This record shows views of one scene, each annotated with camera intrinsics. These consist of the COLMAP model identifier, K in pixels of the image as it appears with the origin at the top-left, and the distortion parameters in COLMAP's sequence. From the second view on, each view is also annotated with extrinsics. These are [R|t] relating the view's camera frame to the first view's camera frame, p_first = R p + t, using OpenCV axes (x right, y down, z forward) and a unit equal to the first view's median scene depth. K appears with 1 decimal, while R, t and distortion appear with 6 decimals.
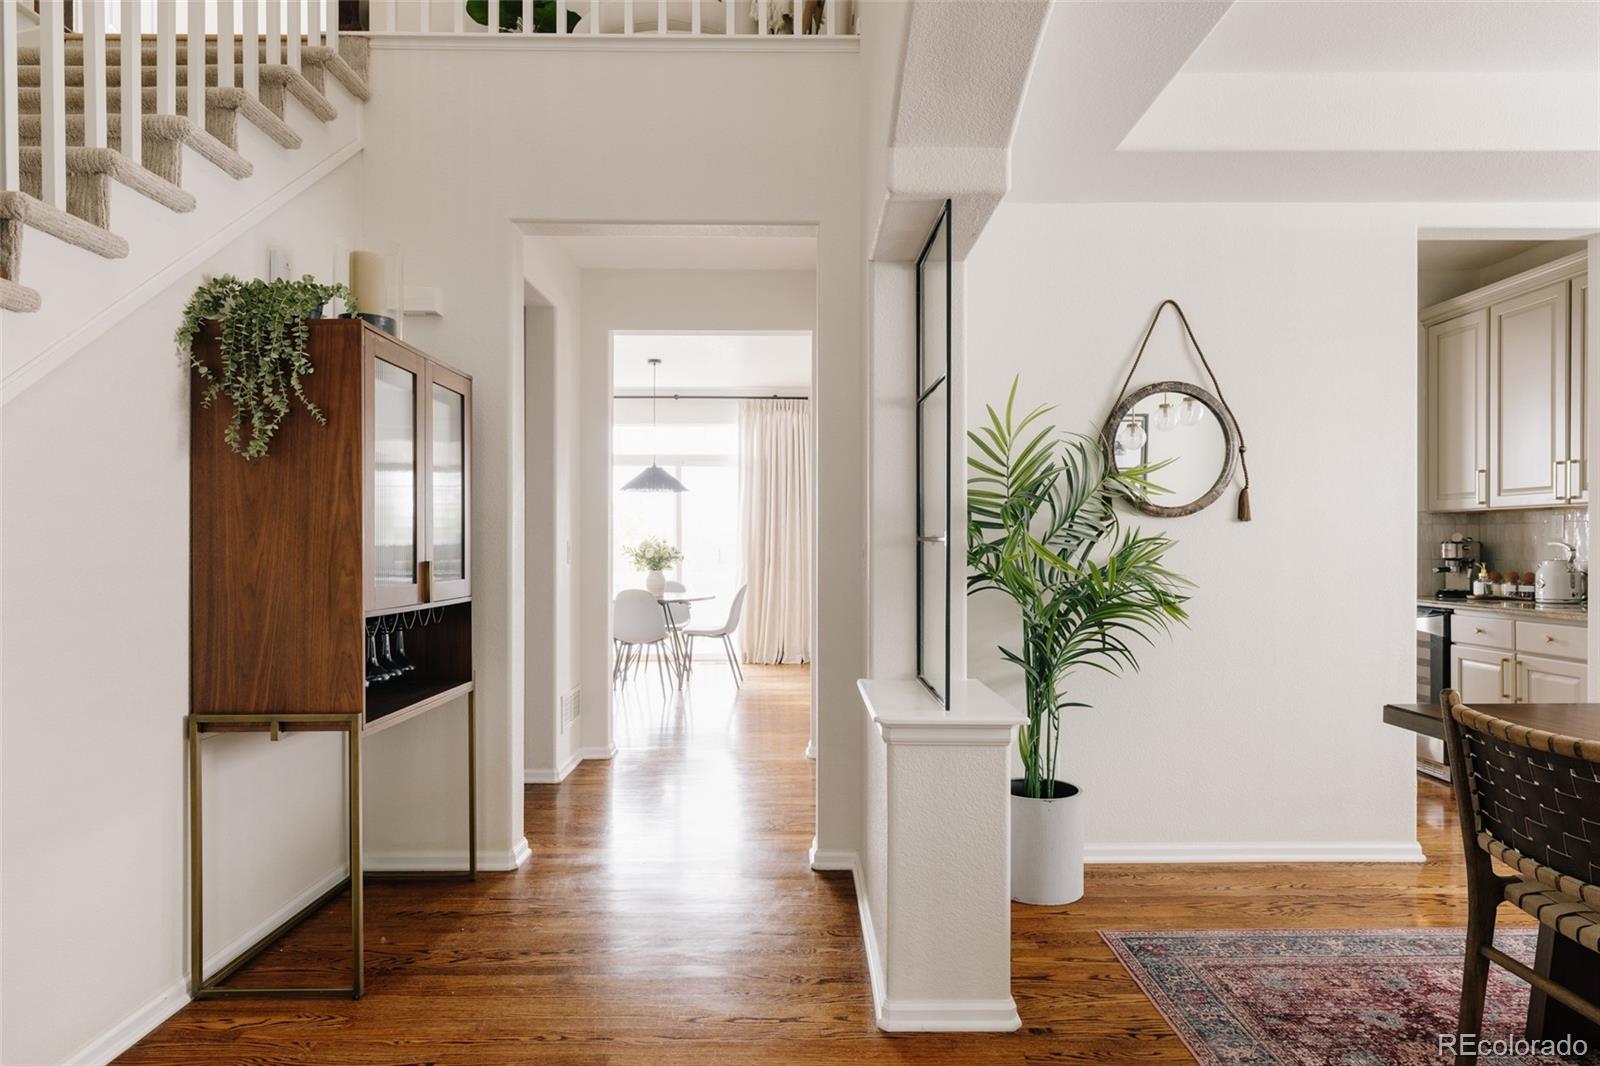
lens RADIAL K [[953.5, 0, 800.0], [0, 953.5, 533.0], [0, 0, 1]] dist [-0.002746, -0.001153]
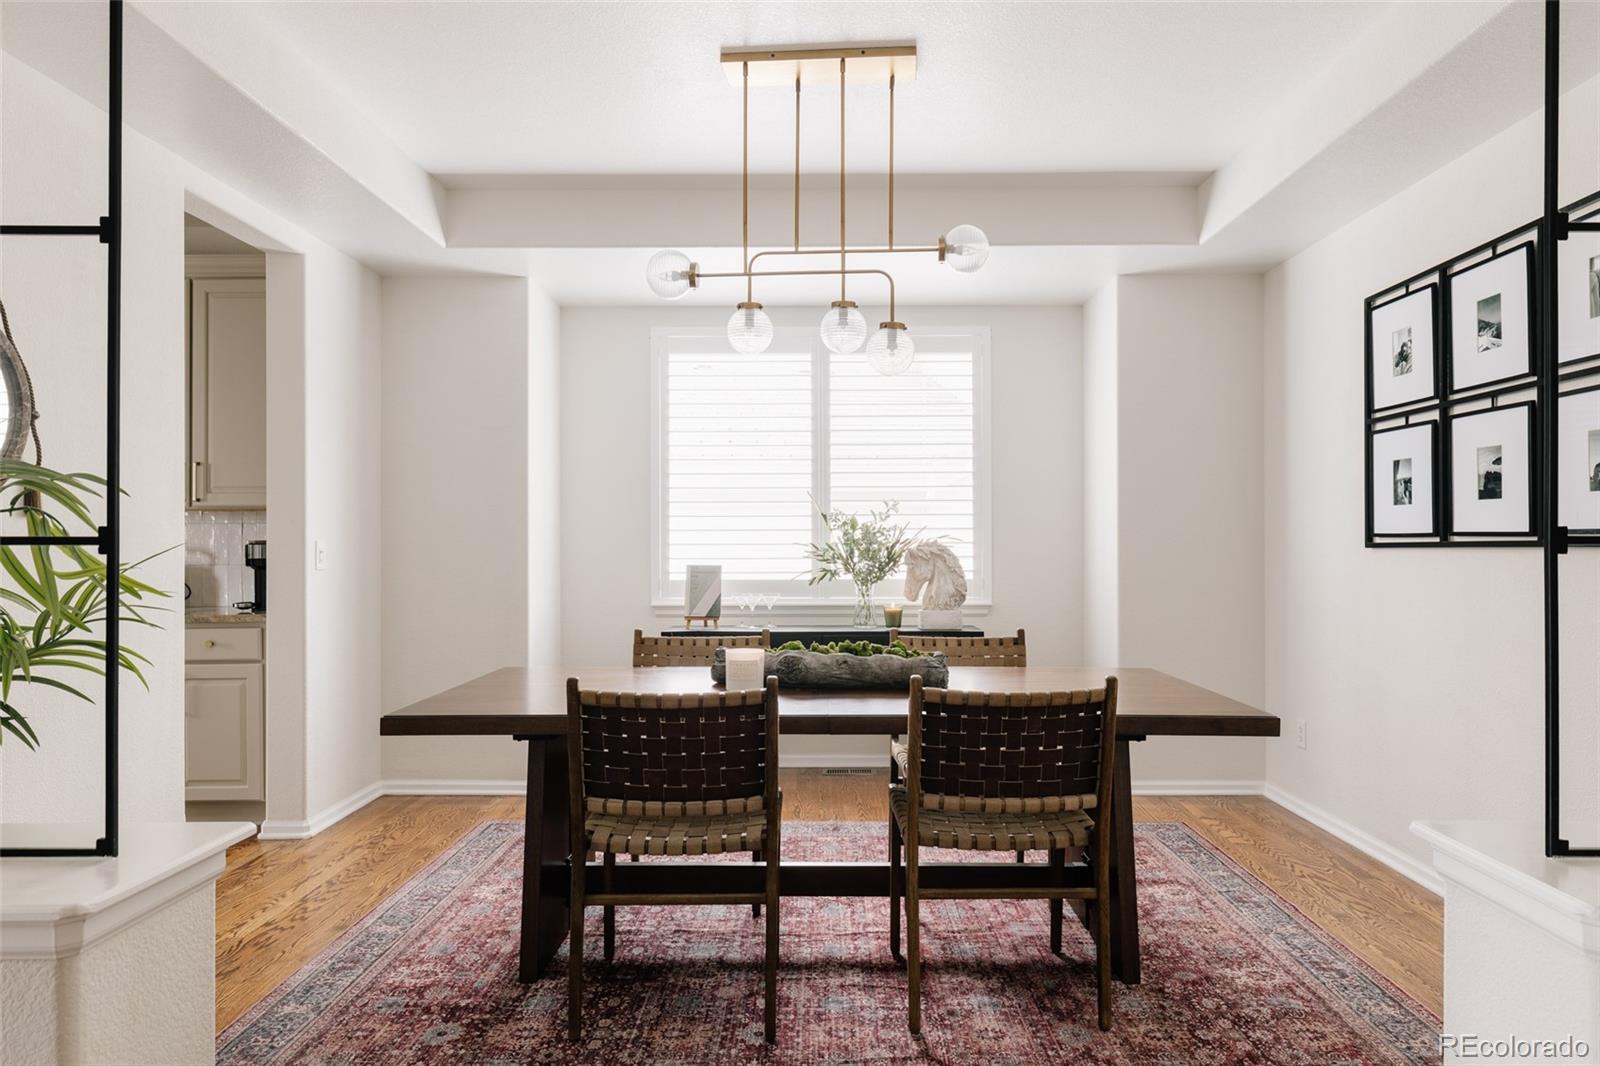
lens RADIAL K [[1039.7, 0, 800.0], [0, 1039.7, 533.0], [0, 0, 1]] dist [0.004535, 0.000676]
pose [[0.028436, -0.001818, 0.999594, -0.398286], [0.003034, 0.999994, 0.001732, -0.004405], [-0.999591, 0.002984, 0.028441, 0.533708]]
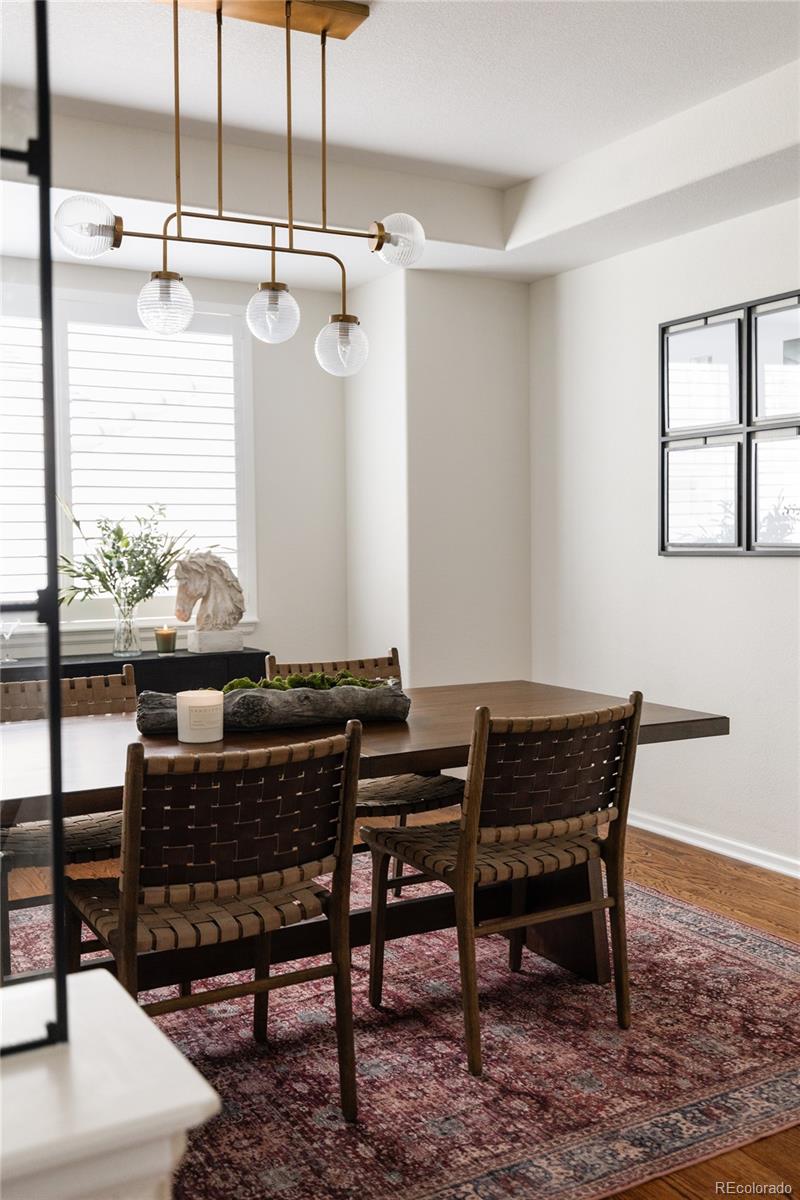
lens RADIAL K [[1202.6, 0, 406.8], [0, 1202.6, 584.3], [0, 0, 1]] dist [0.000087, -0.024846]
pose [[-0.498790, -0.042818, 0.865664, -0.308609], [0.003635, 0.998667, 0.051491, -0.031997], [-0.866715, 0.028830, -0.497970, 1.038614]]
